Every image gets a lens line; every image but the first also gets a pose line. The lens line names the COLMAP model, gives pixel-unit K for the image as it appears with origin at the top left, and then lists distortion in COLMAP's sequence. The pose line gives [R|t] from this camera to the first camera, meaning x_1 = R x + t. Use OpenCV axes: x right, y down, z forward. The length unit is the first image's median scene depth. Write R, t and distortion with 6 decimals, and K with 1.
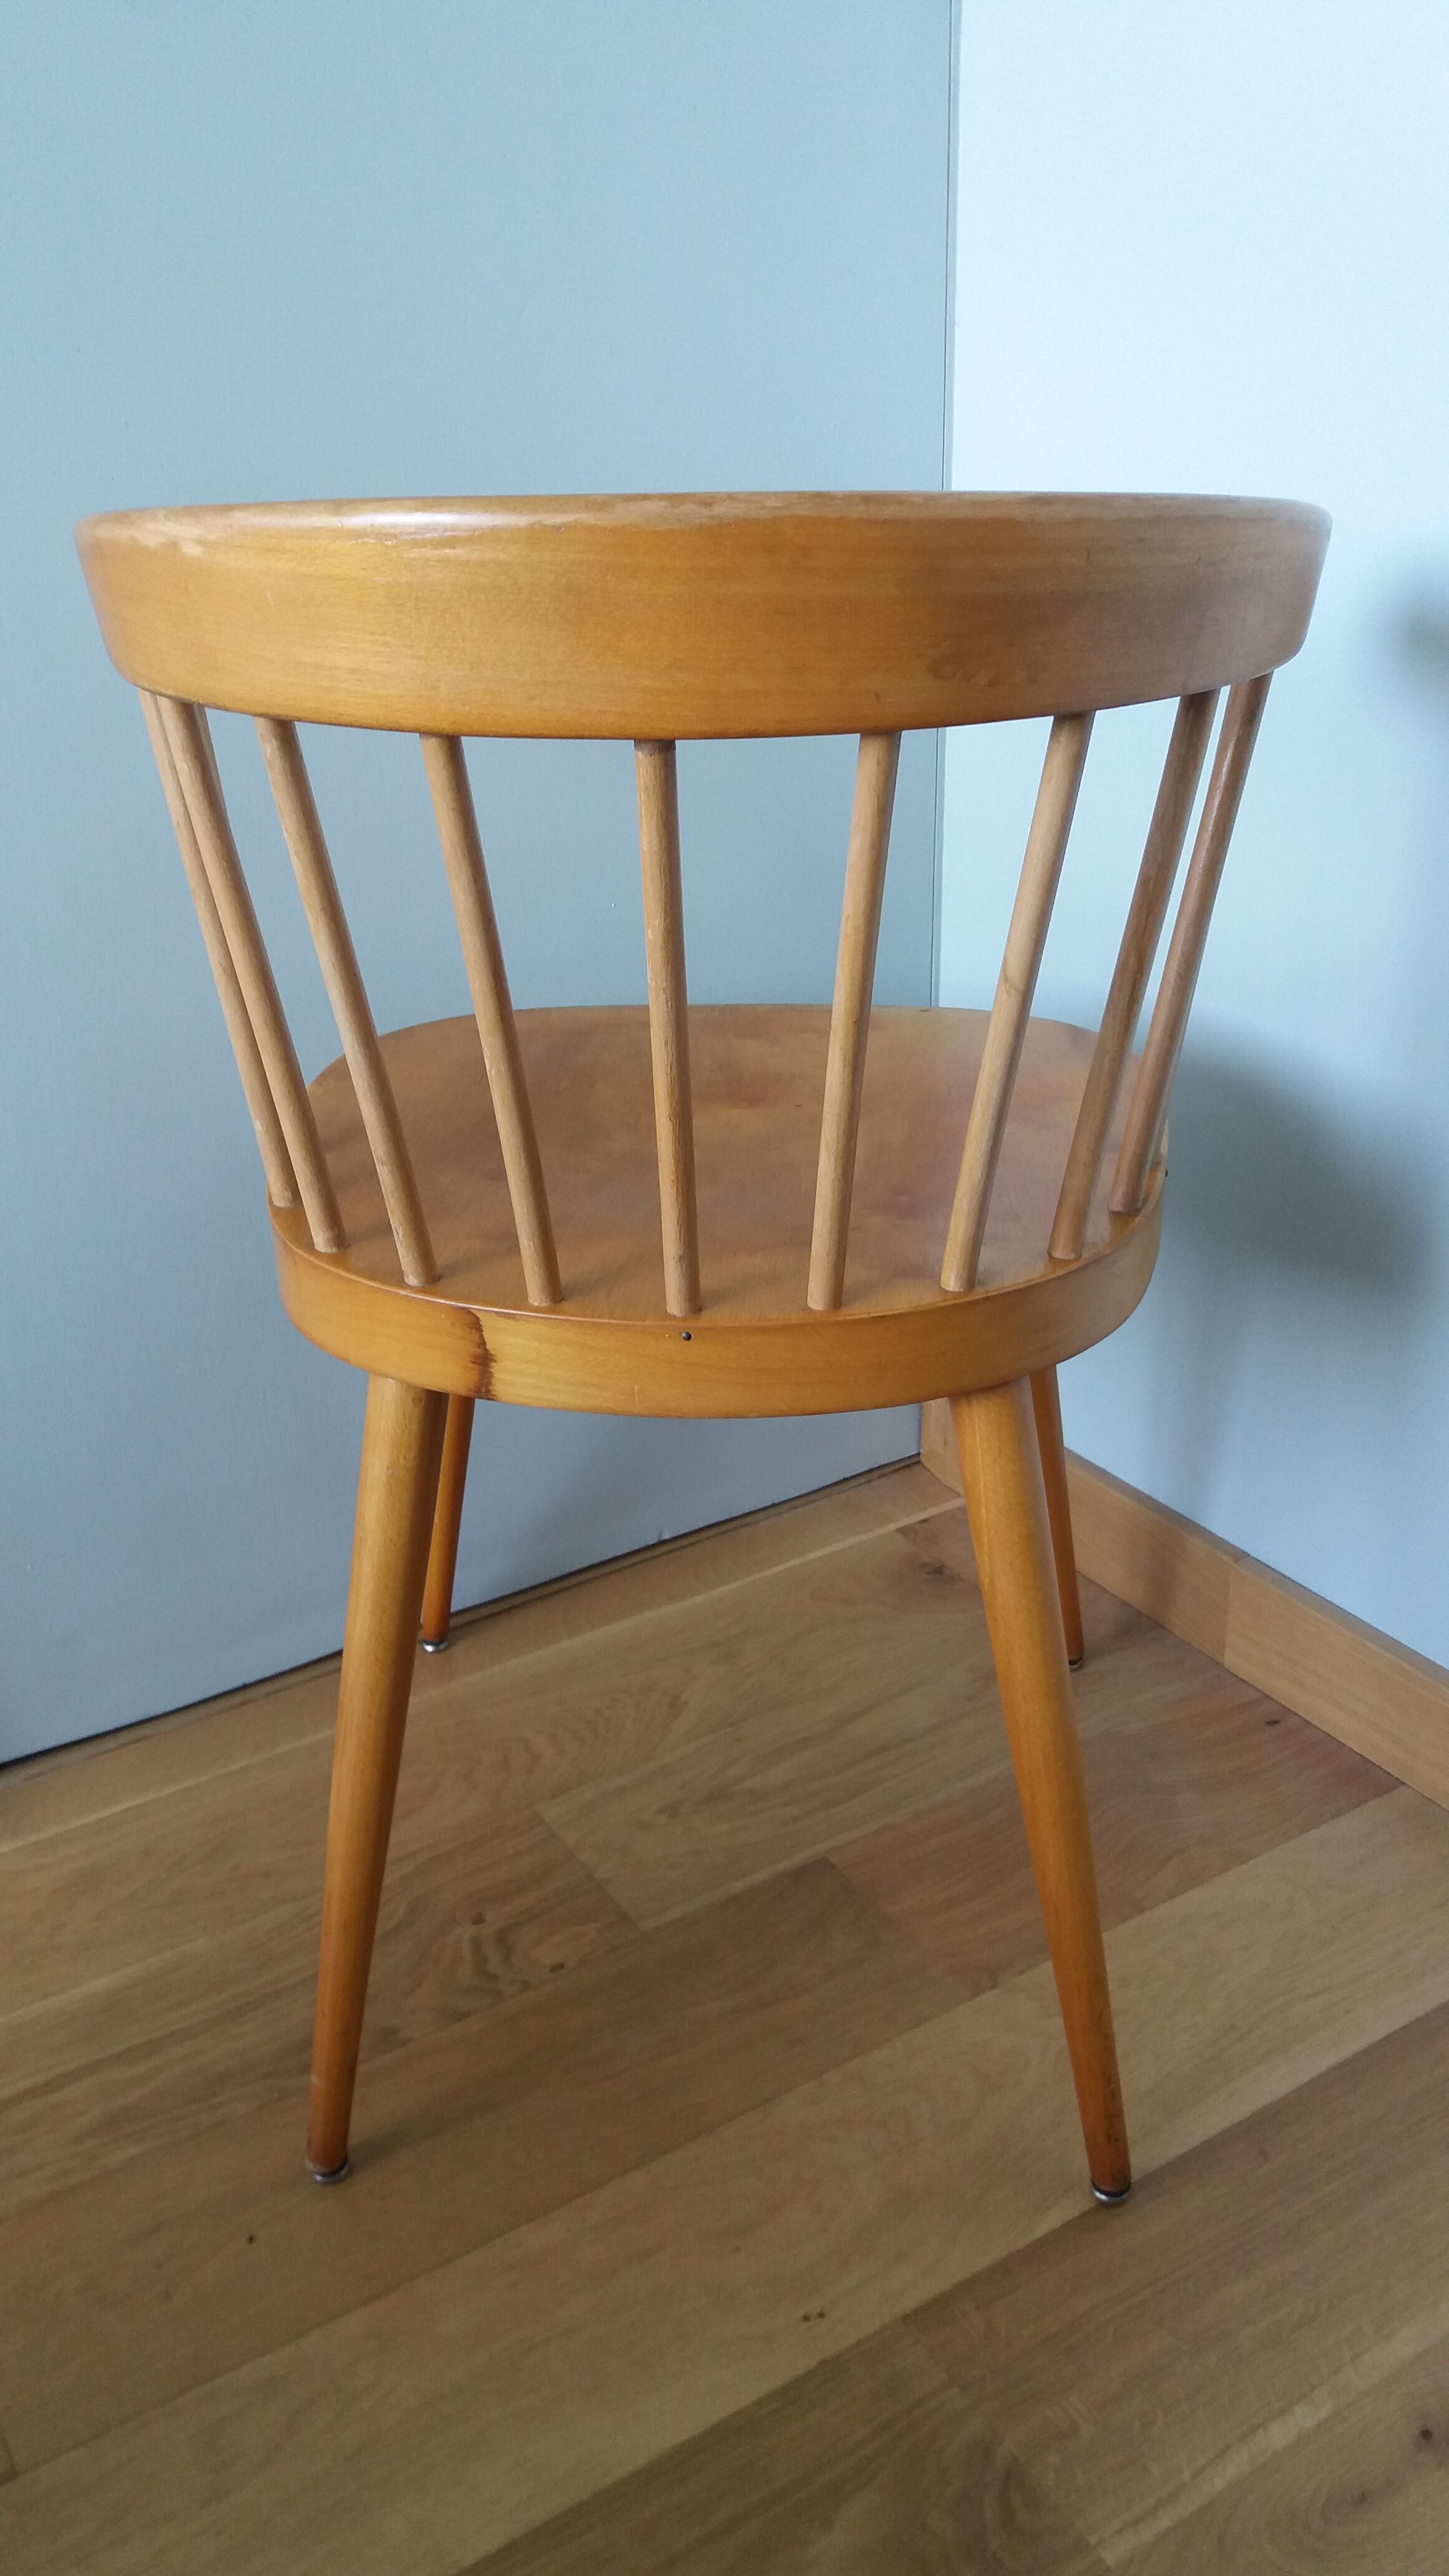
lens RADIAL K [[2123.4, 0, 724.5], [0, 2123.4, 1288.0], [0, 0, 1]] dist [0.081135, -0.136884]
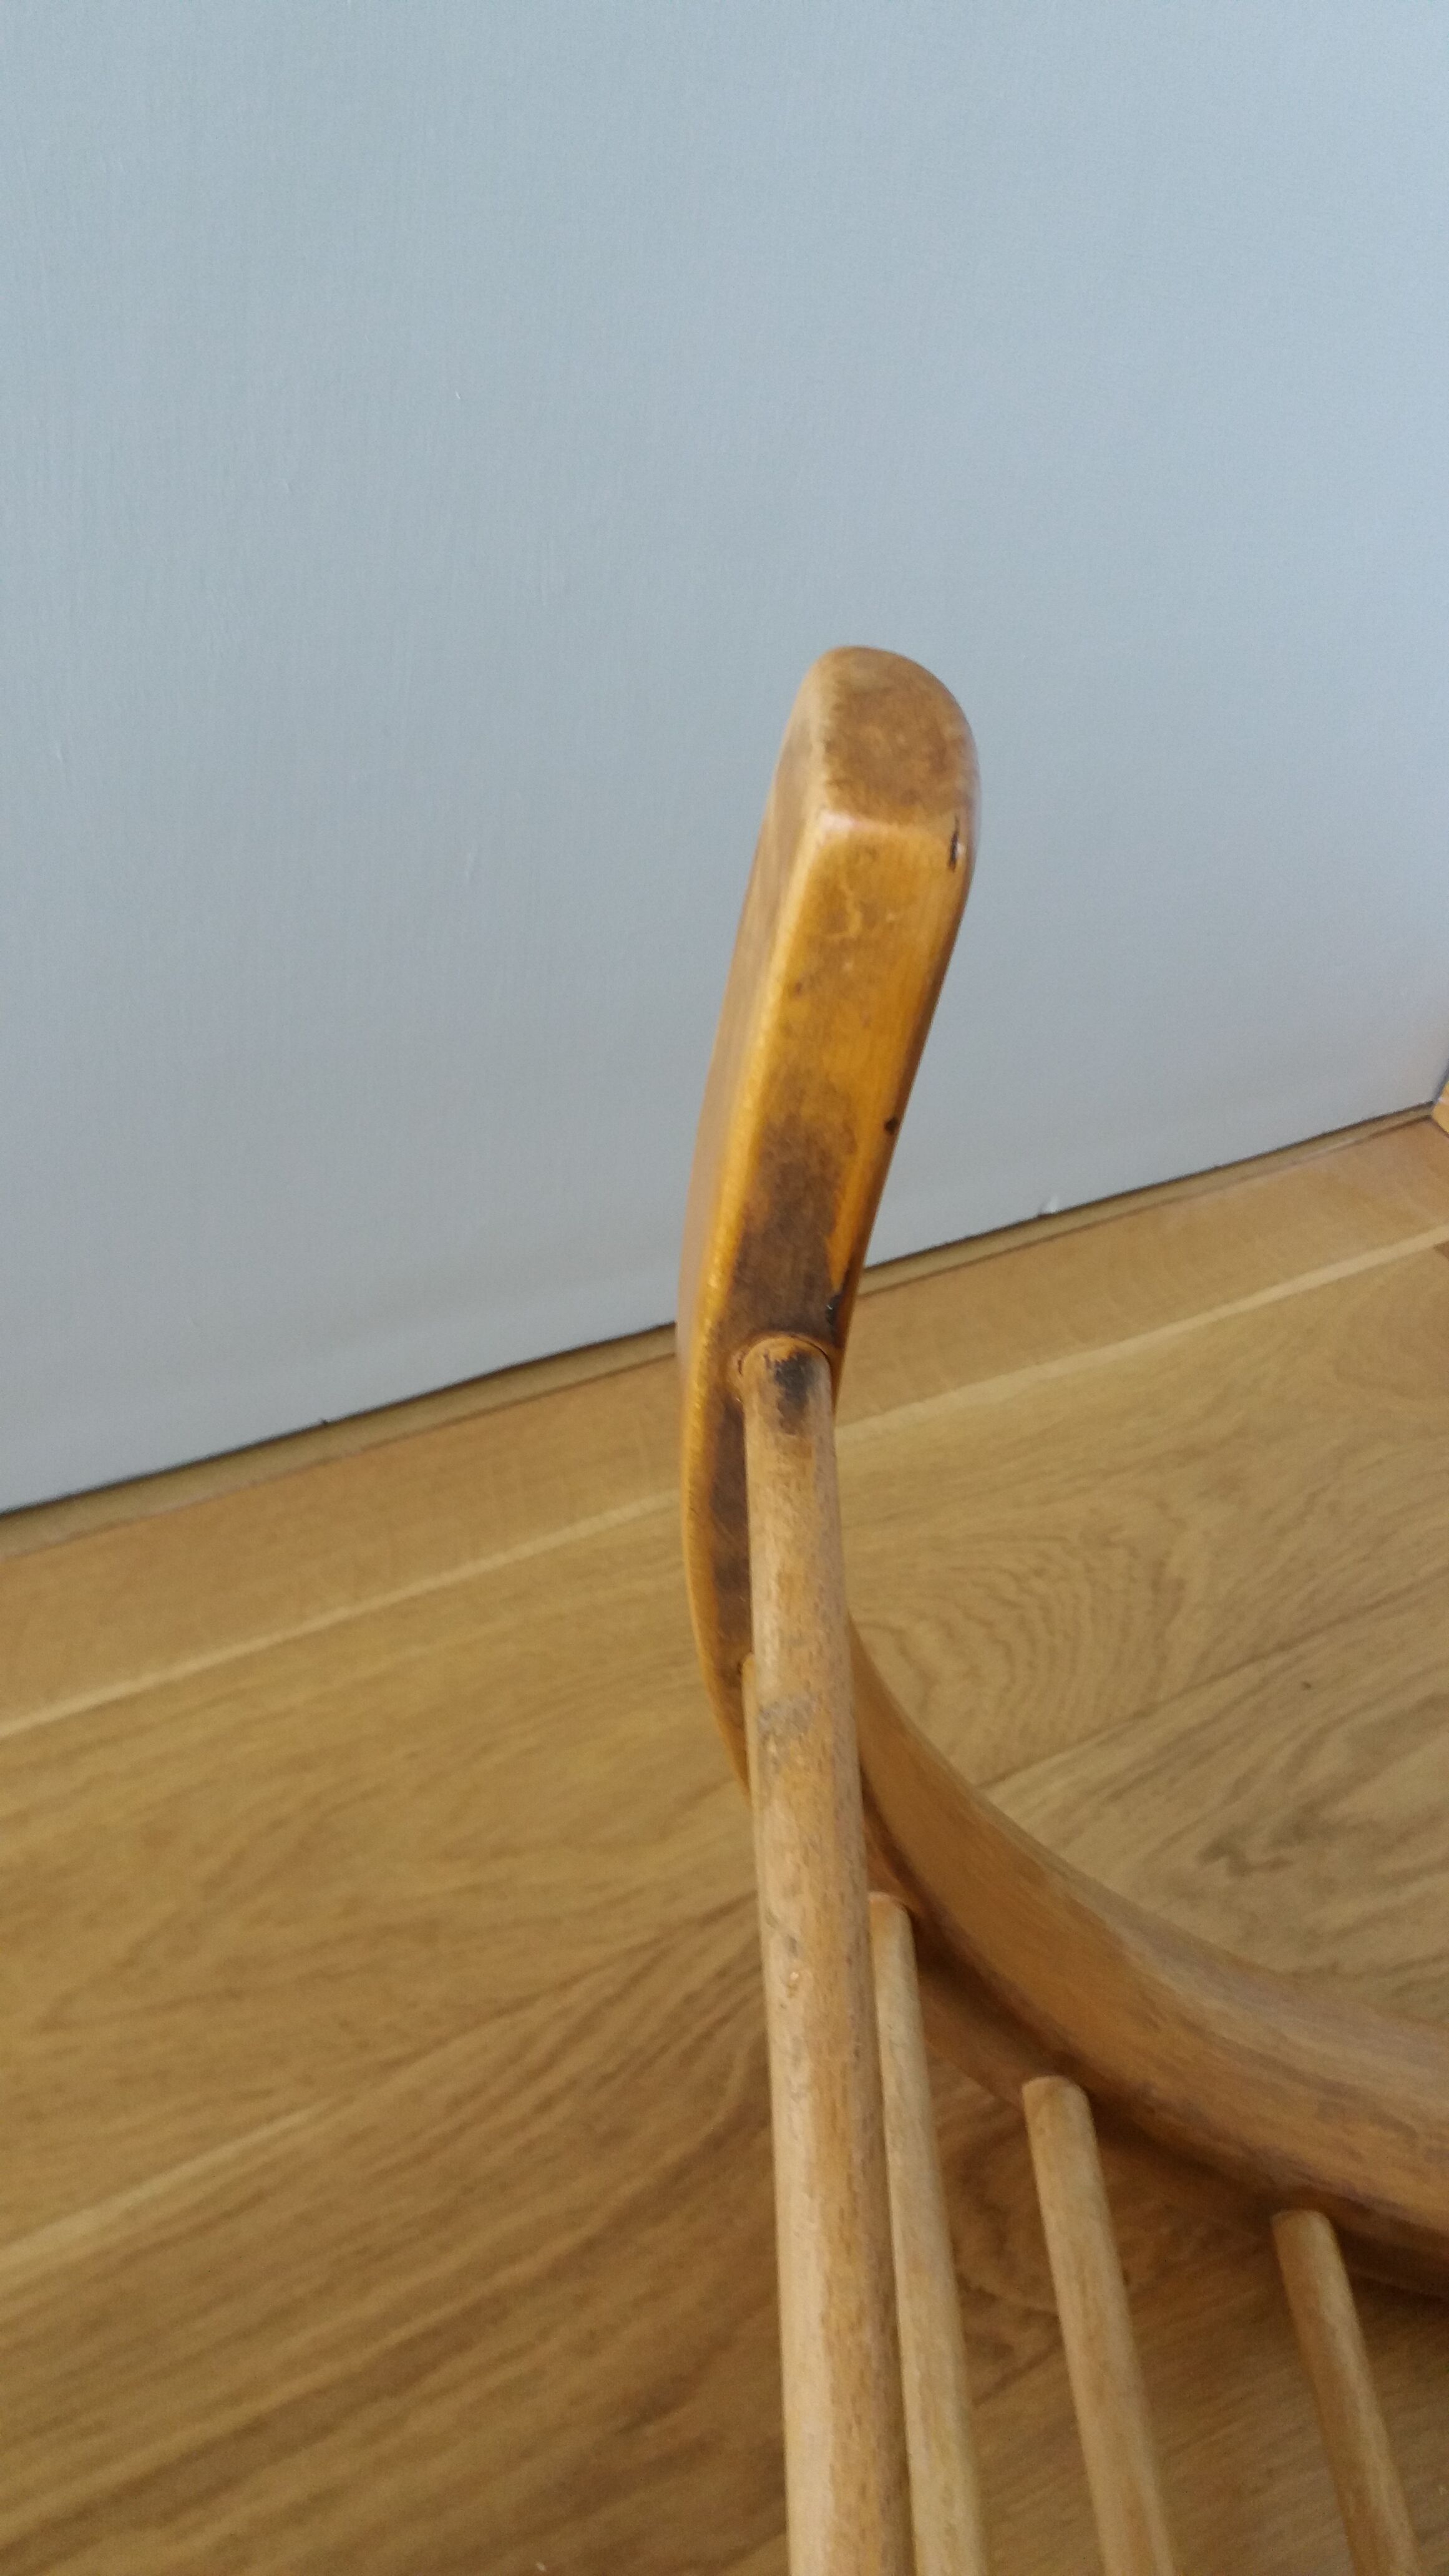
lens RADIAL K [[2118.0, 0, 720.1], [0, 2118.0, 1288.3], [0, 0, 1]] dist [0.135329, -0.257435]
pose [[0.980479, 0.136972, 0.141067, -0.249802], [-0.168753, 0.954416, 0.246197, 0.019963], [-0.100915, -0.265196, 0.958899, 0.624688]]
